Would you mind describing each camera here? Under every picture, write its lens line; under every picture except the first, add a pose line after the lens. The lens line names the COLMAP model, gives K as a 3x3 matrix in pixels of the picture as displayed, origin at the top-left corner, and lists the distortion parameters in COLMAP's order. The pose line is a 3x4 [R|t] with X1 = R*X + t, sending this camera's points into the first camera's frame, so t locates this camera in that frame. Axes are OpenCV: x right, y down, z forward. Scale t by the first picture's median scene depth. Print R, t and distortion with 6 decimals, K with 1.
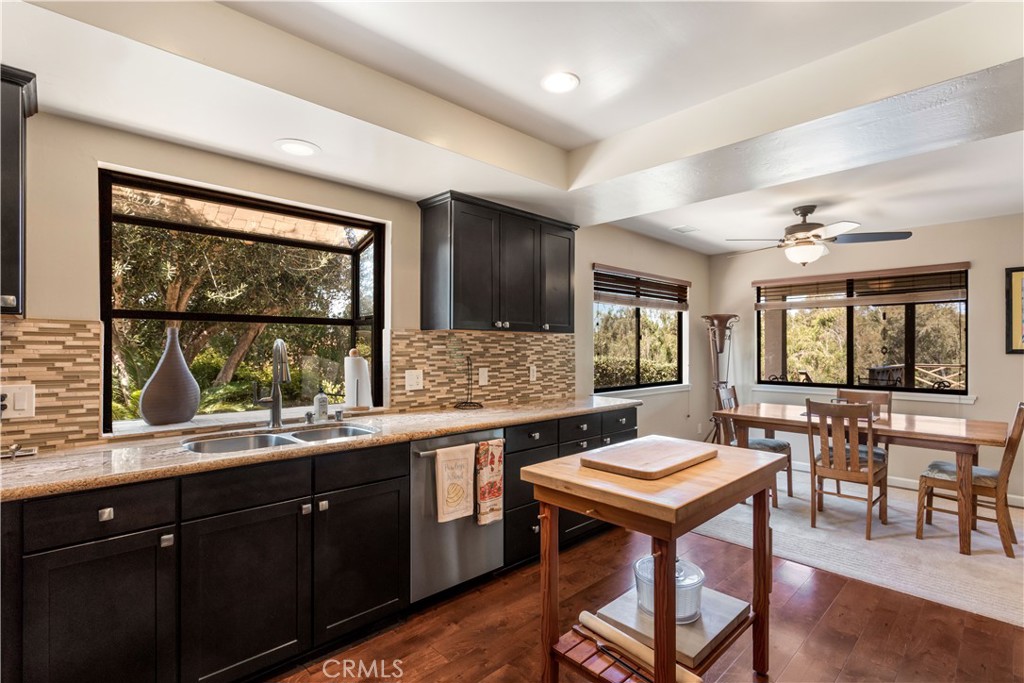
lens RADIAL K [[485.1, 0, 521.3], [0, 485.1, 343.9], [0, 0, 1]] dist [-0.001222, 0.002057]
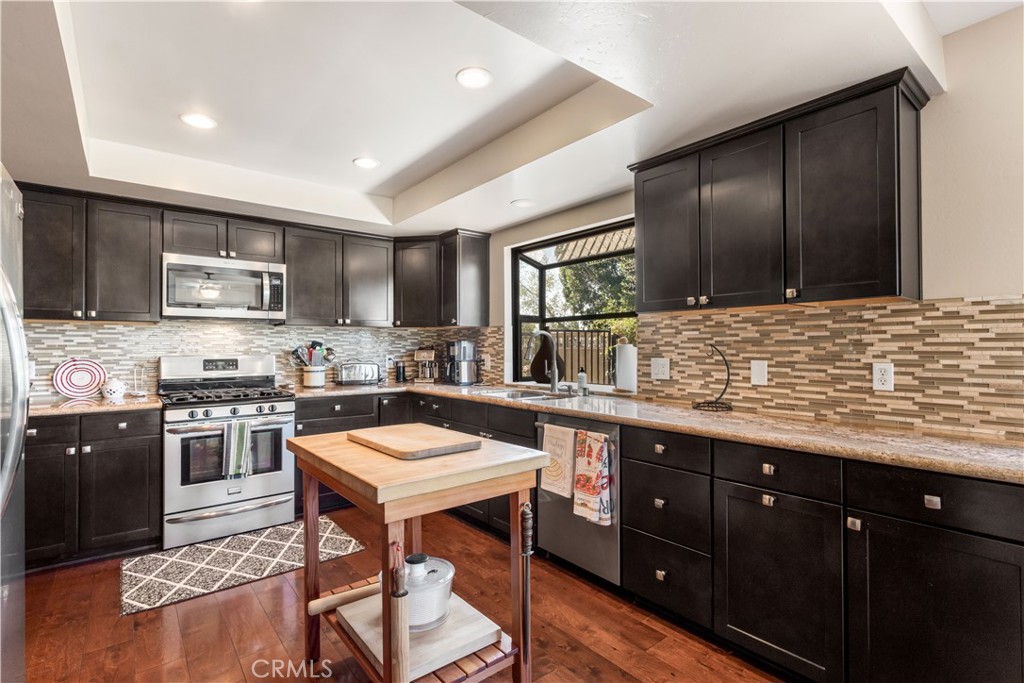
lens RADIAL K [[485.1, 0, 505.4], [0, 485.1, 340.9], [0, 0, 1]] dist [-0.001222, 0.002057]
pose [[-0.105726, -0.015099, -0.994281, 0.673490], [0.010336, 0.999814, -0.016283, 0.029088], [0.994342, -0.011998, -0.105550, 0.716011]]
